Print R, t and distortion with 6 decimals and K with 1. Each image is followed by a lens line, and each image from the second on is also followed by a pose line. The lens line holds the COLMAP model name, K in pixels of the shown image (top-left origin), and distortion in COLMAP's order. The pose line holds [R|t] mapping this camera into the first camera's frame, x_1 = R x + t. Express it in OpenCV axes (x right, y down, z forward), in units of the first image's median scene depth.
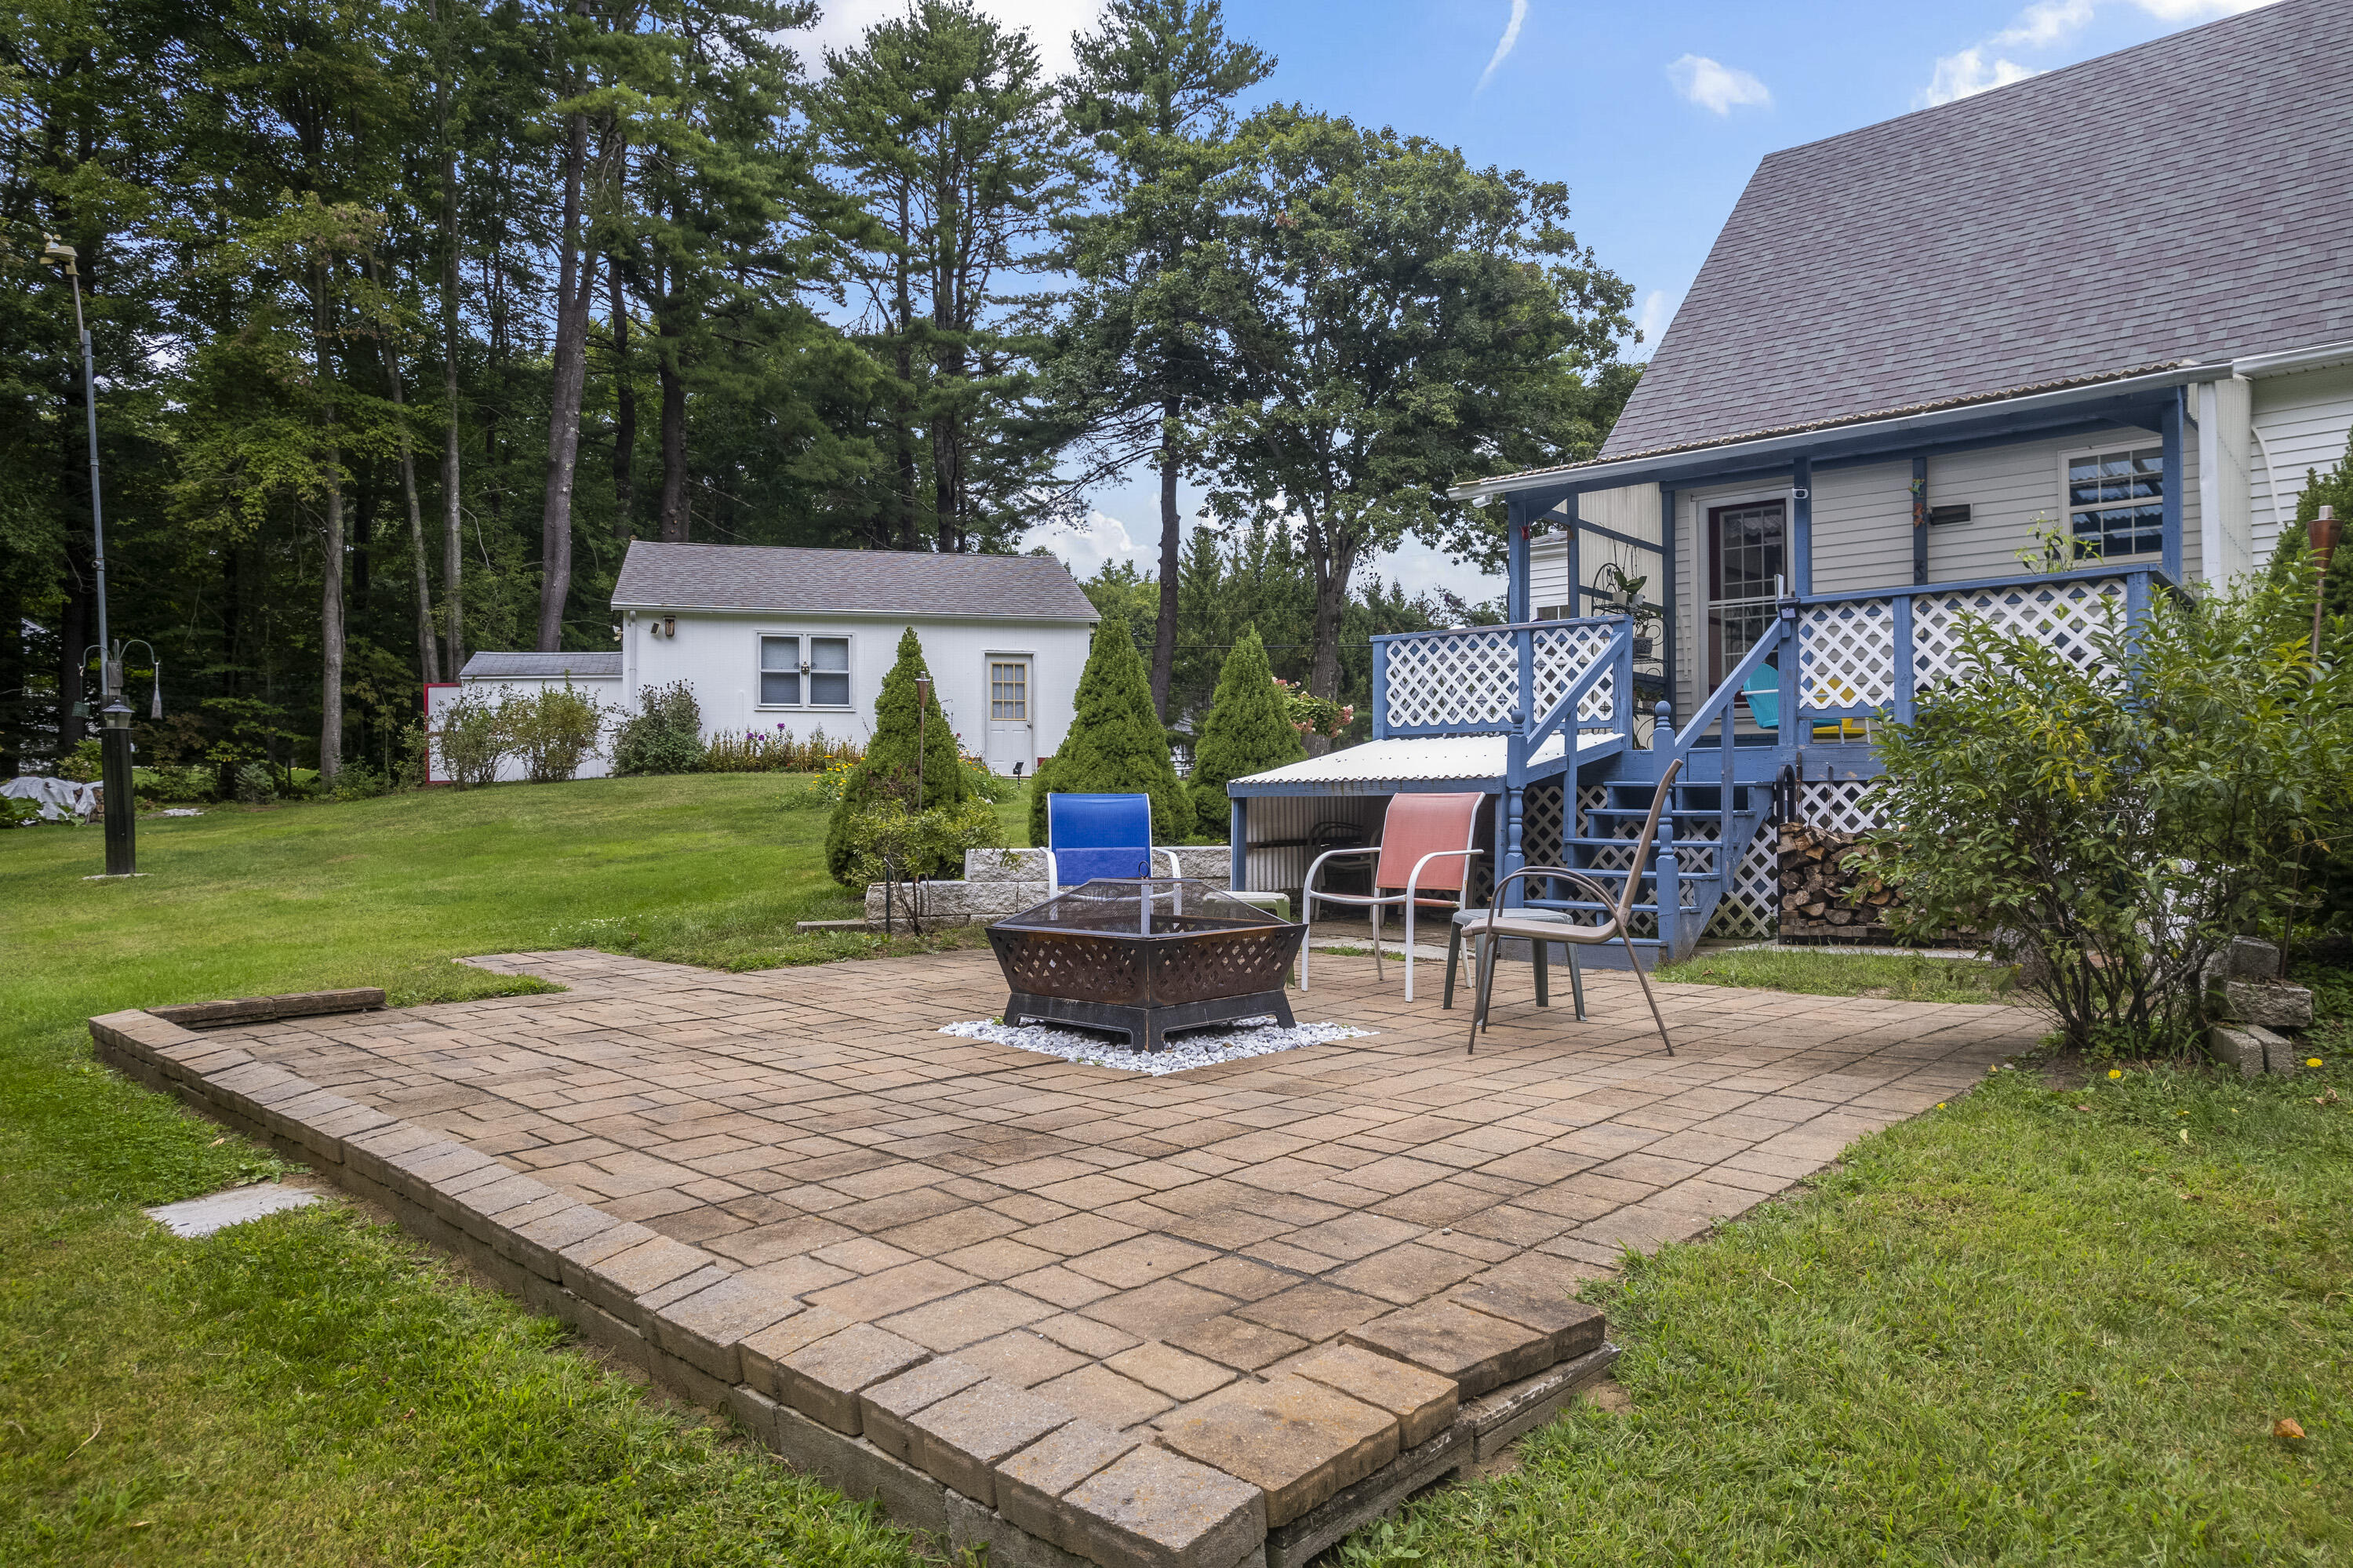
lens RADIAL K [[1478.7, 0, 1250.0], [0, 1478.7, 775.9], [0, 0, 1]] dist [-0.052513, 0.063771]
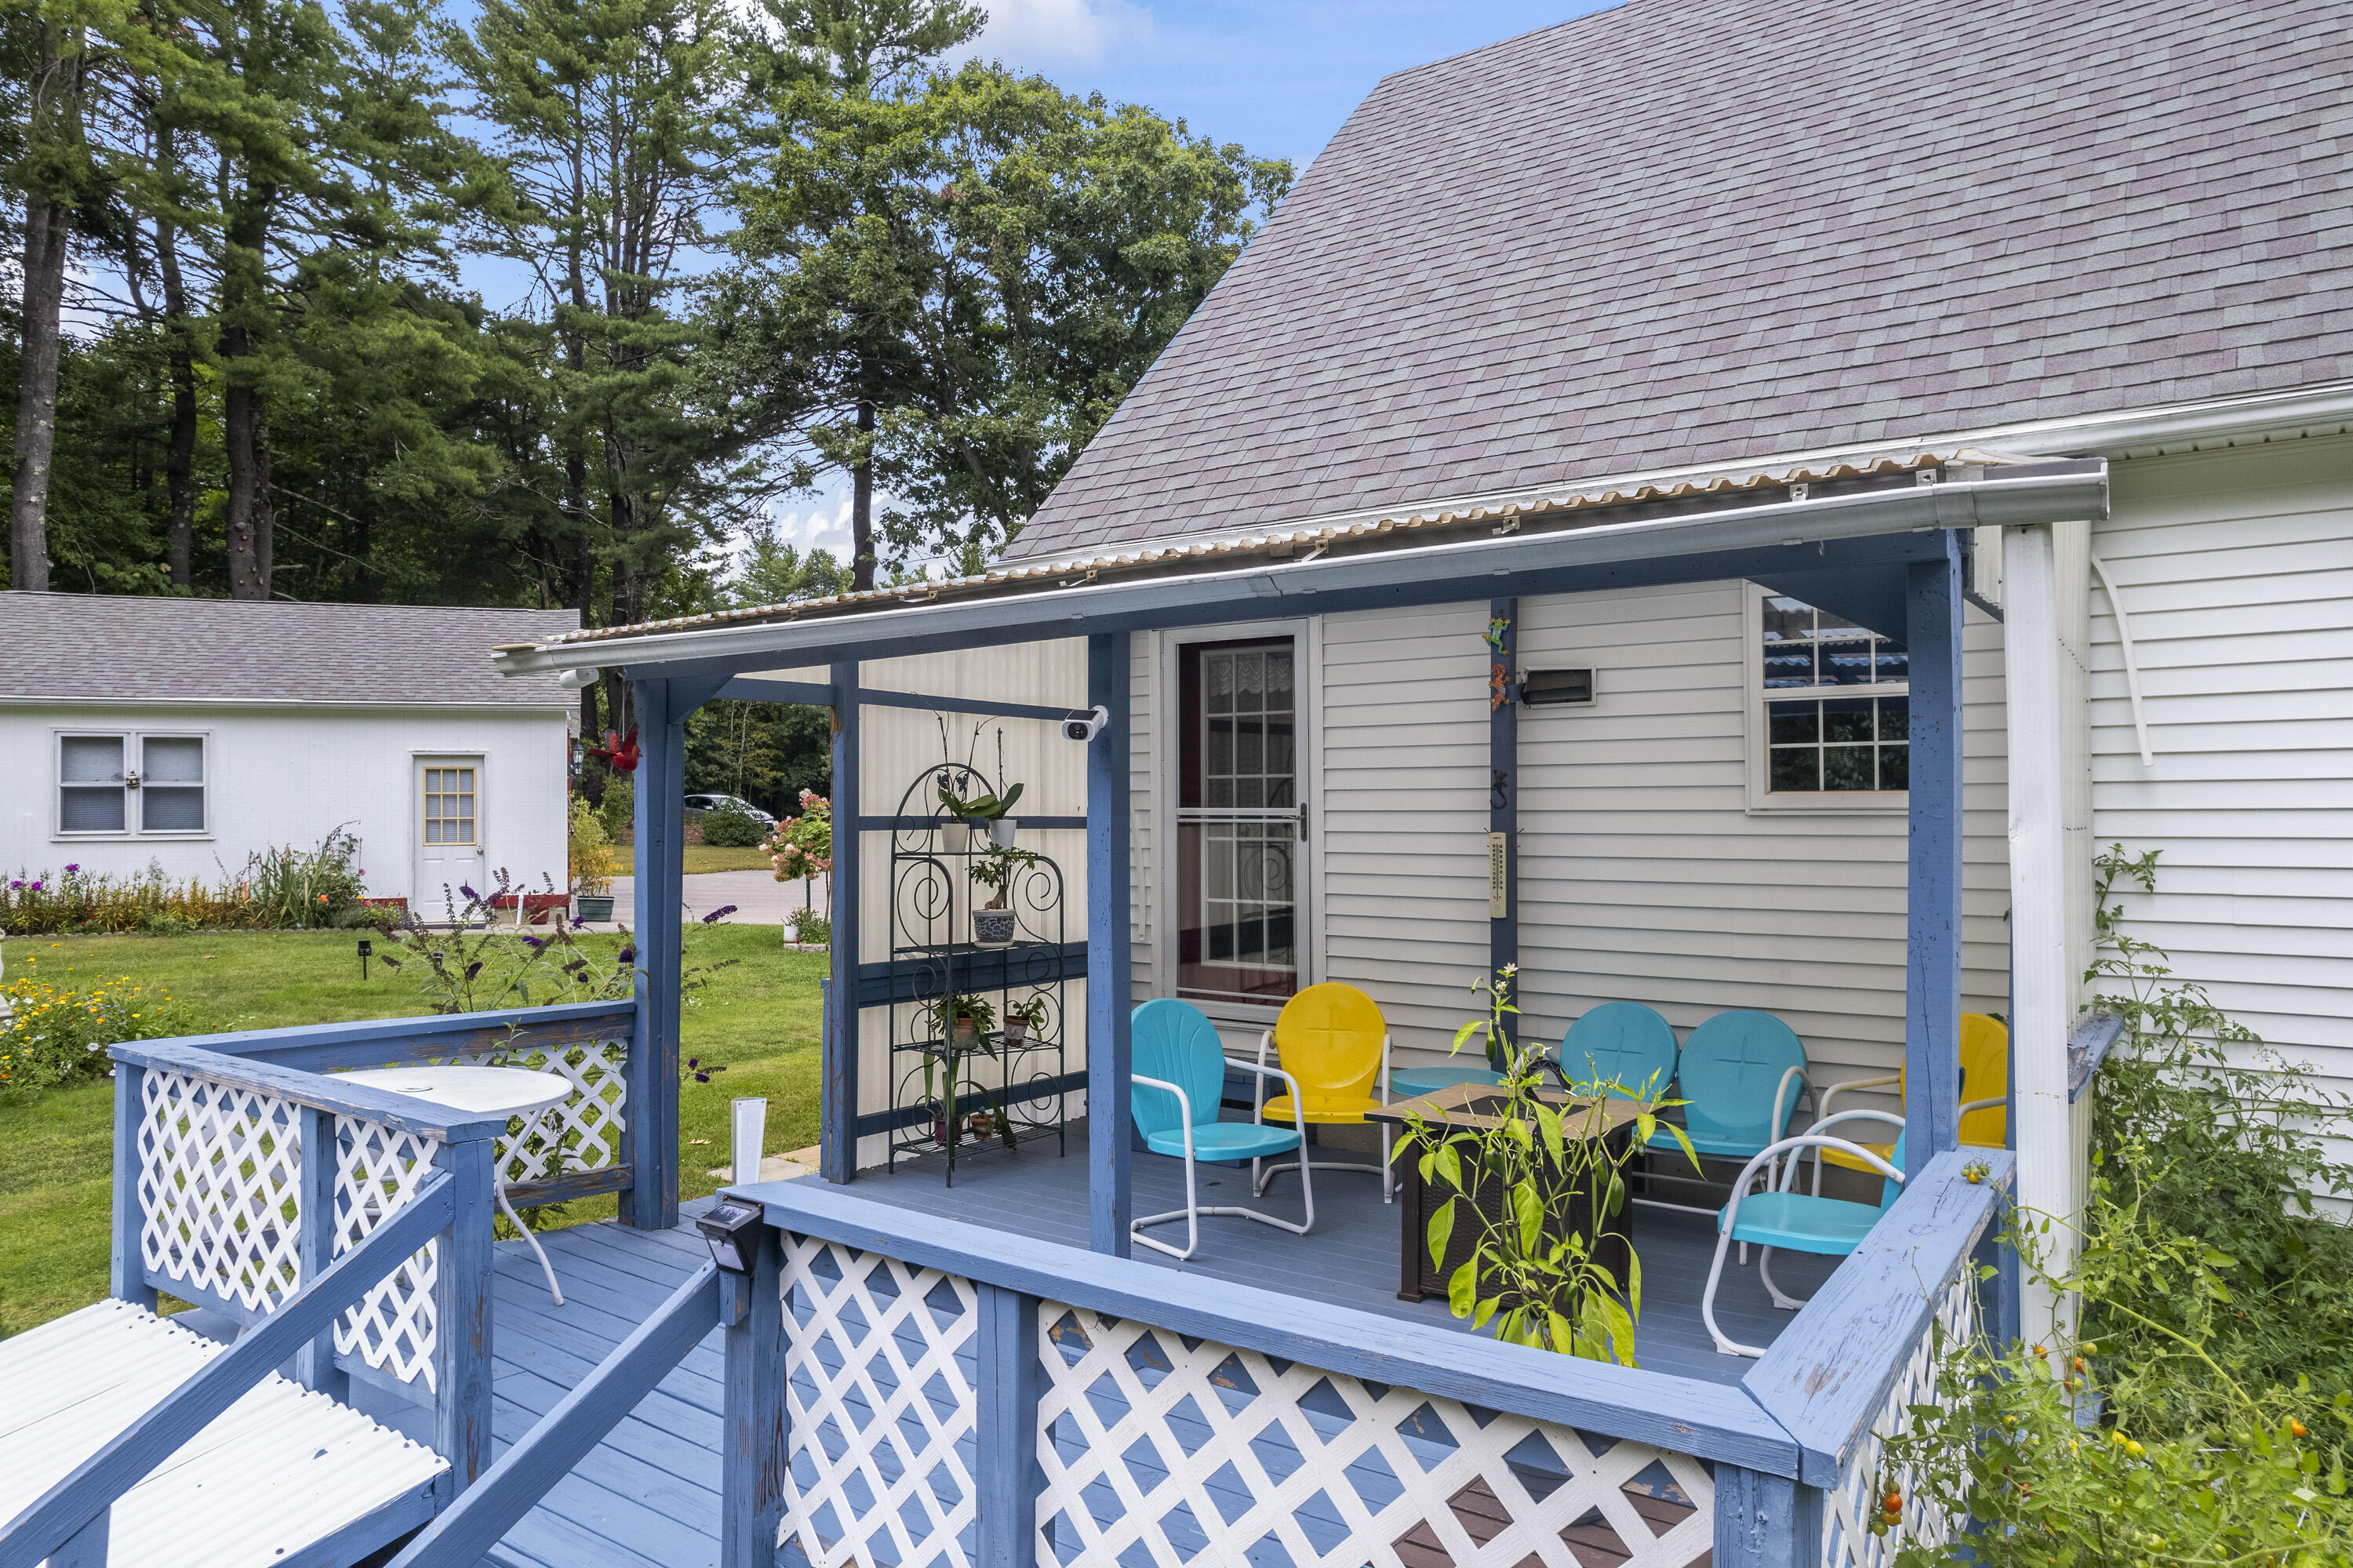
lens RADIAL K [[1492.2, 0, 1219.4], [0, 1492.2, 798.4], [0, 0, 1]] dist [-0.073703, 0.065332]
pose [[0.995220, -0.001477, 0.097651, 0.155181], [0.000172, 0.999911, 0.013370, -0.074144], [-0.097662, -0.013290, 0.995131, 0.242562]]
